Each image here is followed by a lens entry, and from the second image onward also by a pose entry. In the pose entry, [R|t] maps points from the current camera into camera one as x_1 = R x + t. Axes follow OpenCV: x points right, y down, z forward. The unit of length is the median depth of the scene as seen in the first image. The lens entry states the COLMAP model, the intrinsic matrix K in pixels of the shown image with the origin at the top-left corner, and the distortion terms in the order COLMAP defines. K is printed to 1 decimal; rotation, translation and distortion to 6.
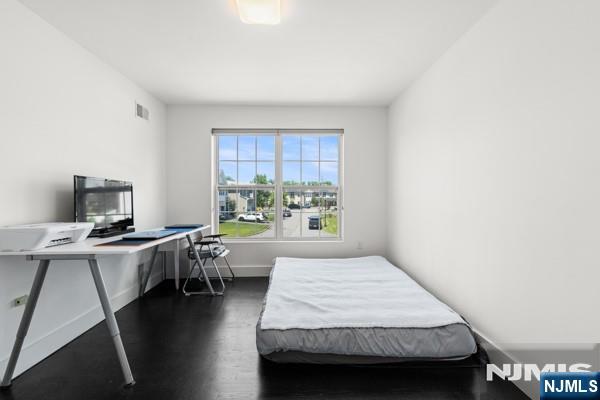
lens RADIAL K [[272.0, 0, 295.5], [0, 272.0, 197.1], [0, 0, 1]] dist [0.011102, -0.000364]
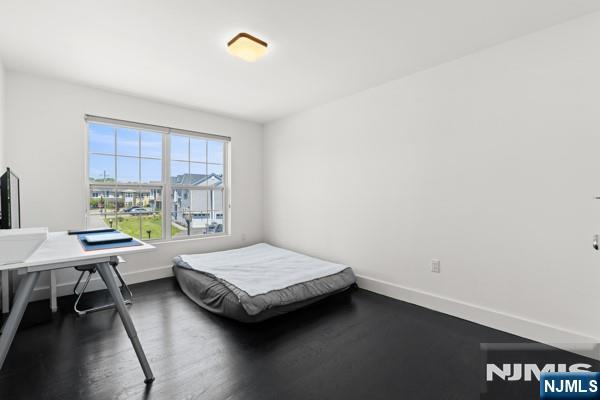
lens RADIAL K [[272.0, 0, 294.6], [0, 272.0, 198.4], [0, 0, 1]] dist [0.011102, -0.000364]
pose [[0.763037, -0.005790, 0.646328, -0.572959], [0.002883, 0.999980, 0.005554, 0.004052], [-0.646348, -0.002374, 0.763039, -0.082949]]
